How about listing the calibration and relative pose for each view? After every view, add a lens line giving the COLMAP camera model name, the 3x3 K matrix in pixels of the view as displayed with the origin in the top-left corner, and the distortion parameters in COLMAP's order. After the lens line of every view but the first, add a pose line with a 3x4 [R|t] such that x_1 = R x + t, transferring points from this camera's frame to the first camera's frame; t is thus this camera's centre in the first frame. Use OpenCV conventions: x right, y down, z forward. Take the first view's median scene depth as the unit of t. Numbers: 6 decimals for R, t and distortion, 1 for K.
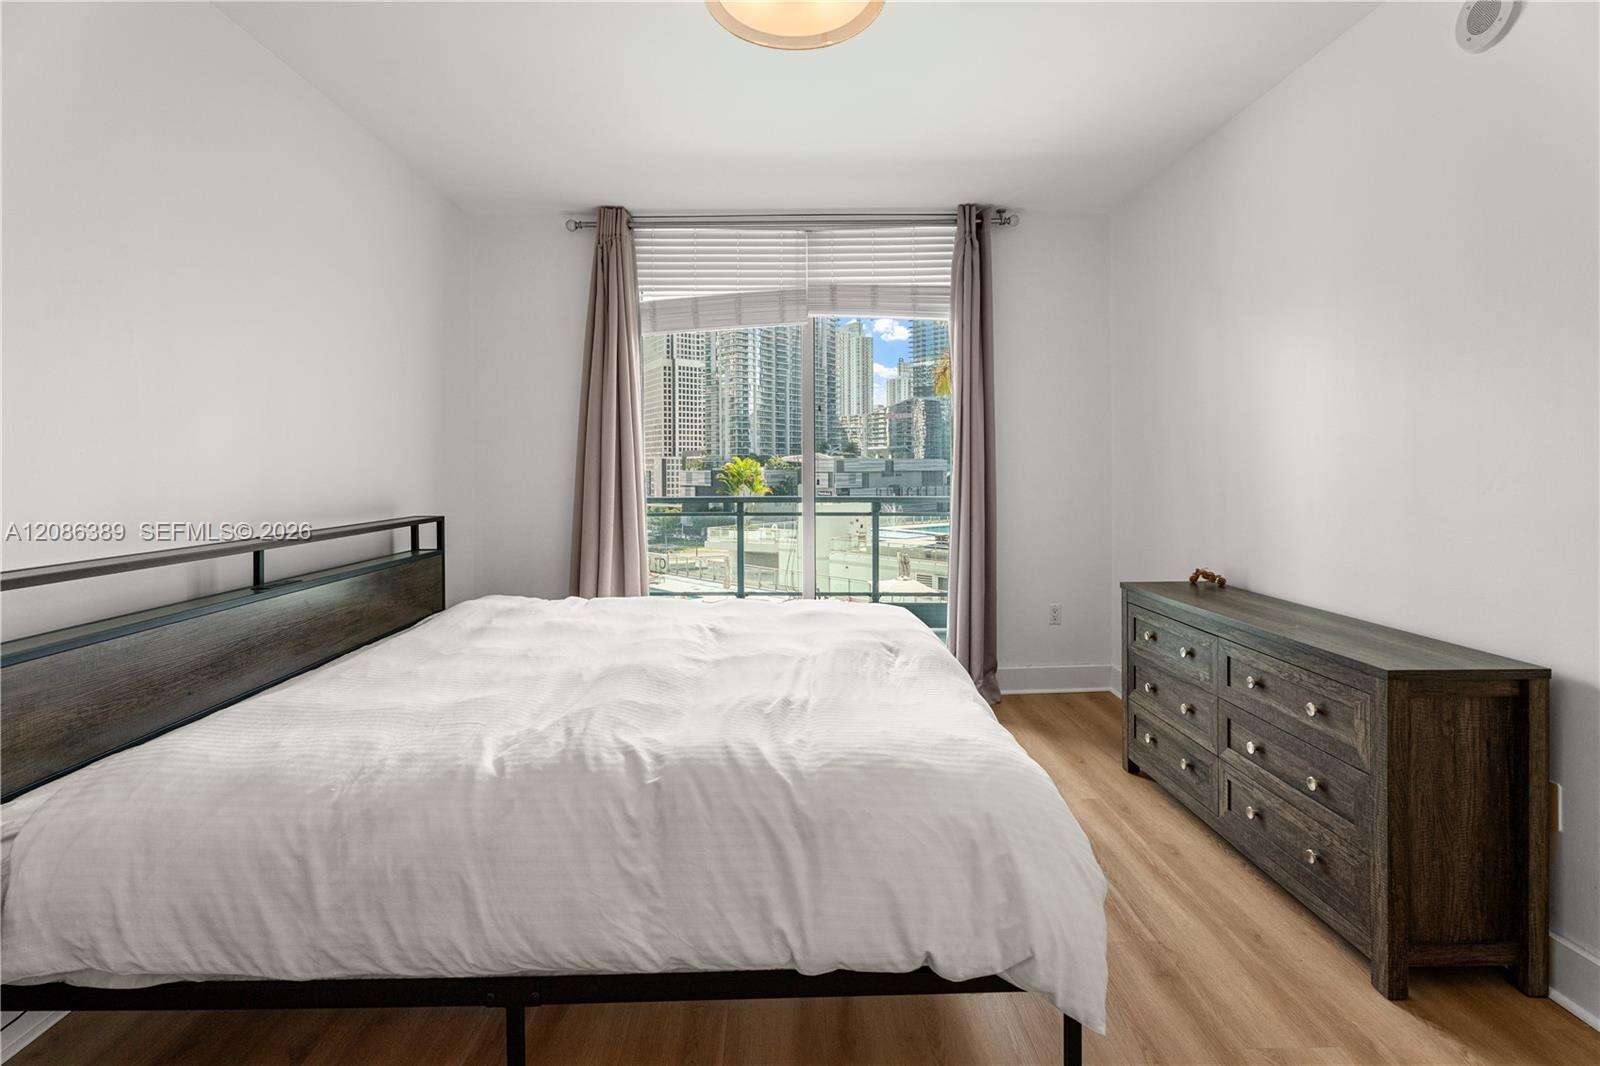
lens RADIAL K [[755.7, 0, 810.9], [0, 755.7, 481.4], [0, 0, 1]] dist [0.000263, 0.000659]
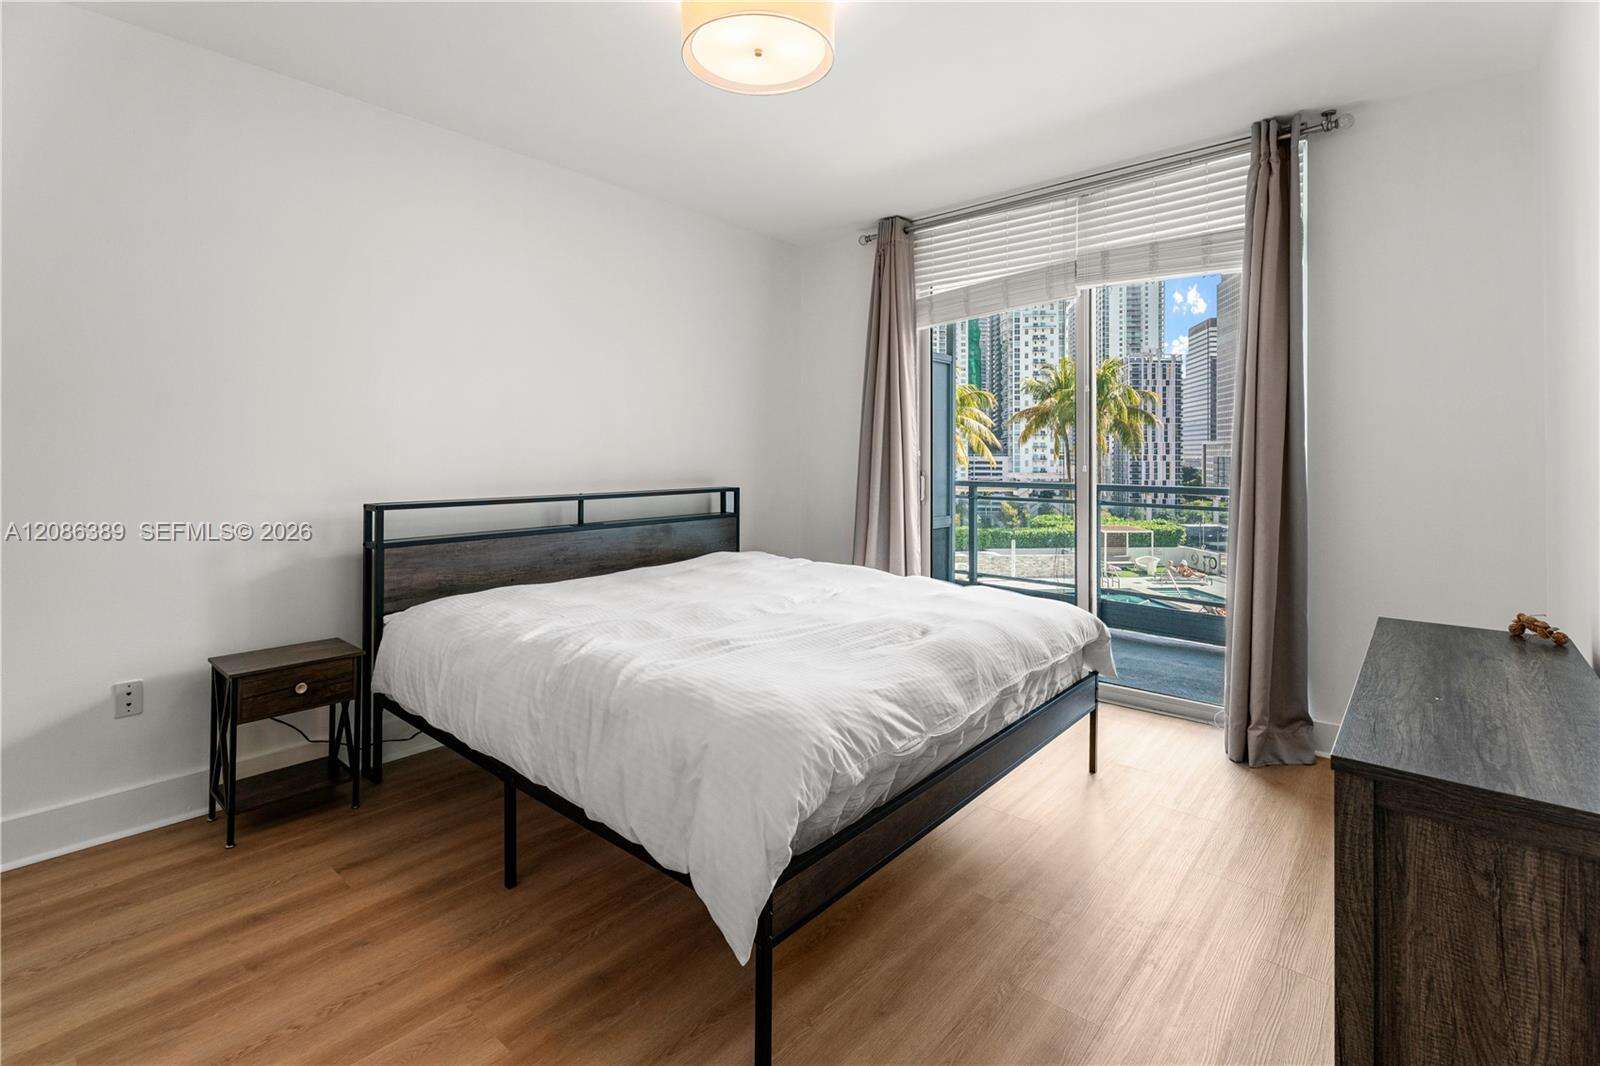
lens RADIAL K [[755.7, 0, 758.9], [0, 755.7, 464.1], [0, 0, 1]] dist [0.000263, 0.000659]
pose [[0.720595, 0.018453, -0.693111, 0.375864], [-0.020681, 0.999773, 0.005116, -0.001257], [0.693048, 0.010648, 0.720813, 0.069056]]
